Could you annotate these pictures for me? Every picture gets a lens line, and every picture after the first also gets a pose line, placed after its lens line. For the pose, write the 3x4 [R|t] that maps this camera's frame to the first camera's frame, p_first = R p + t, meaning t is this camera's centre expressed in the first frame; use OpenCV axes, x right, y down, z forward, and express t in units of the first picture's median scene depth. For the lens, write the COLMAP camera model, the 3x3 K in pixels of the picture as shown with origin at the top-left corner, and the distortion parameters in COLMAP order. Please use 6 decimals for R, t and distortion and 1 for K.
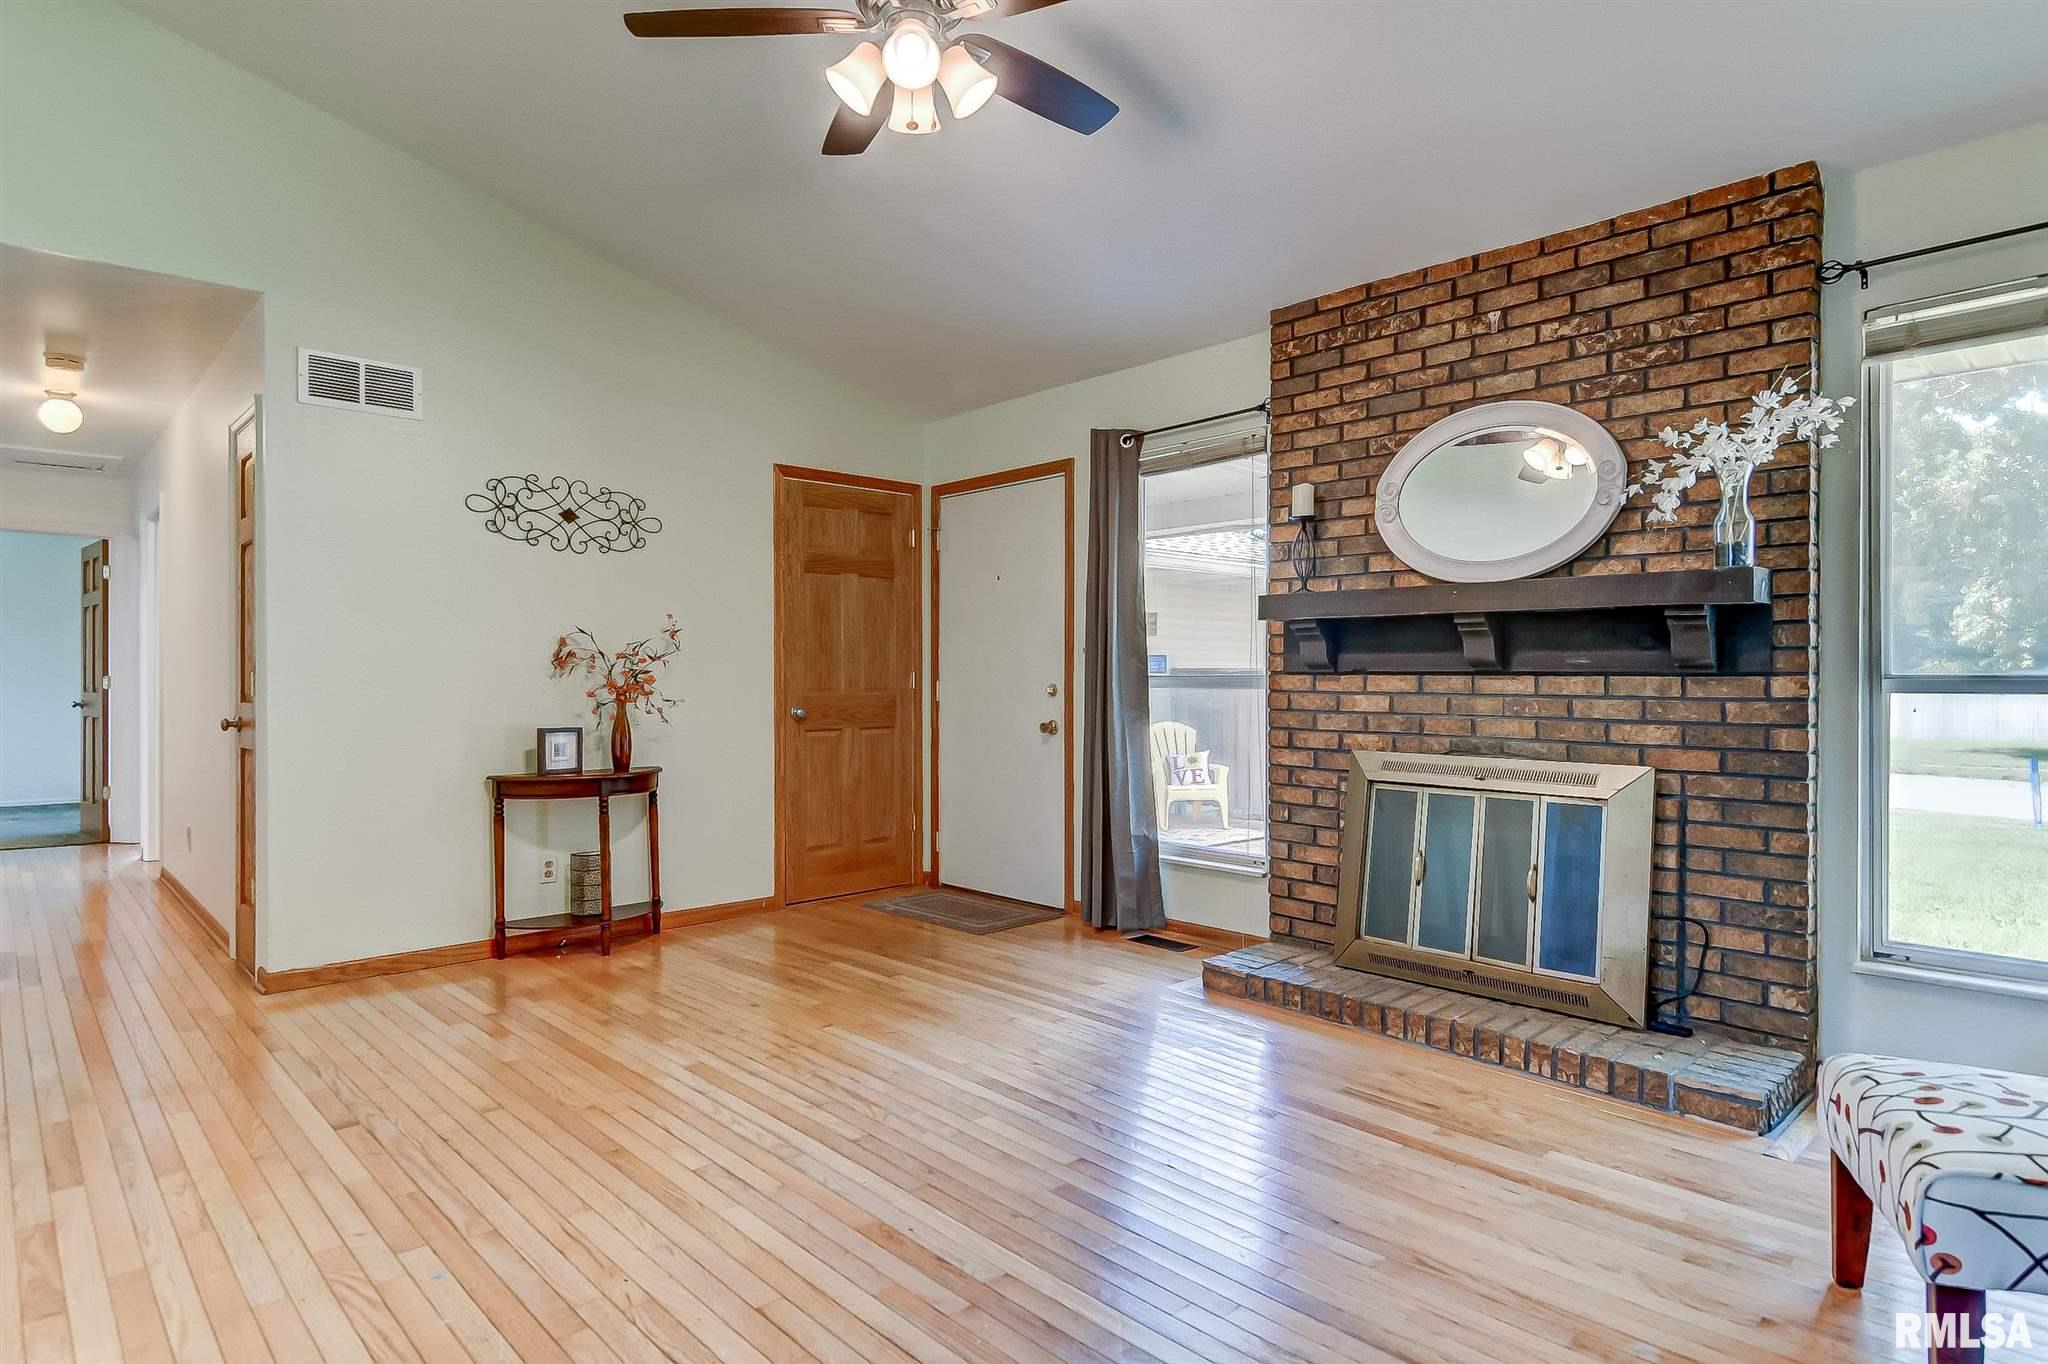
lens RADIAL K [[1109.9, 0, 1023.8], [0, 1109.9, 684.7], [0, 0, 1]] dist [0.004588, -0.000122]
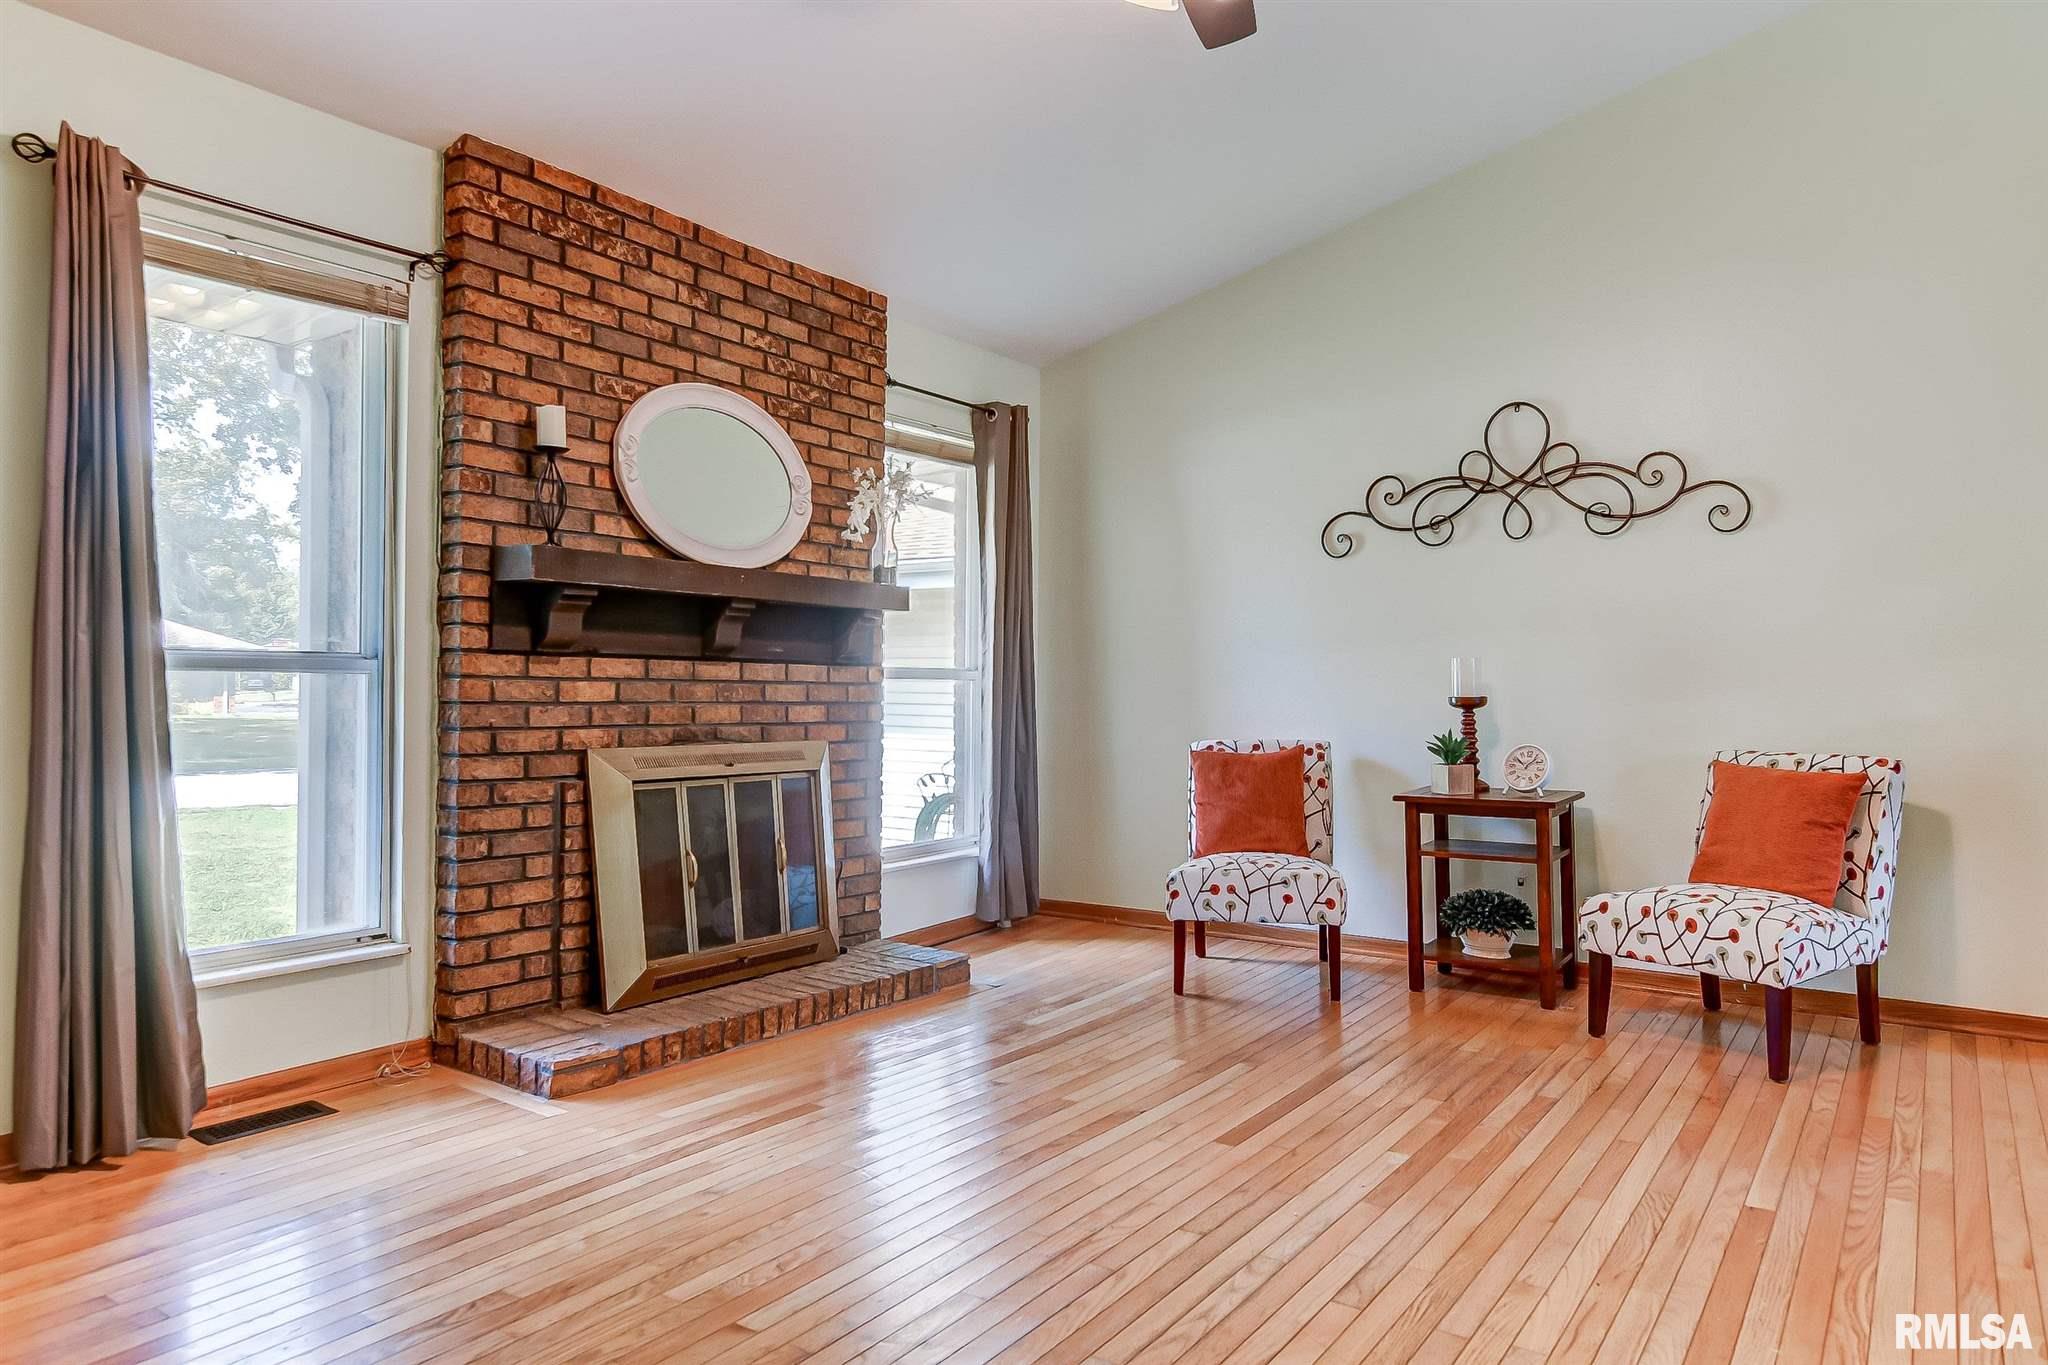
lens RADIAL K [[1285.9, 0, 1023.8], [0, 1285.9, 683.6], [0, 0, 1]] dist [0.007878, 0.001525]
pose [[-0.198667, -0.003340, 0.980061, -0.711656], [-0.005902, 0.999980, 0.002211, 0.007093], [-0.980049, -0.005345, -0.198683, 0.899111]]
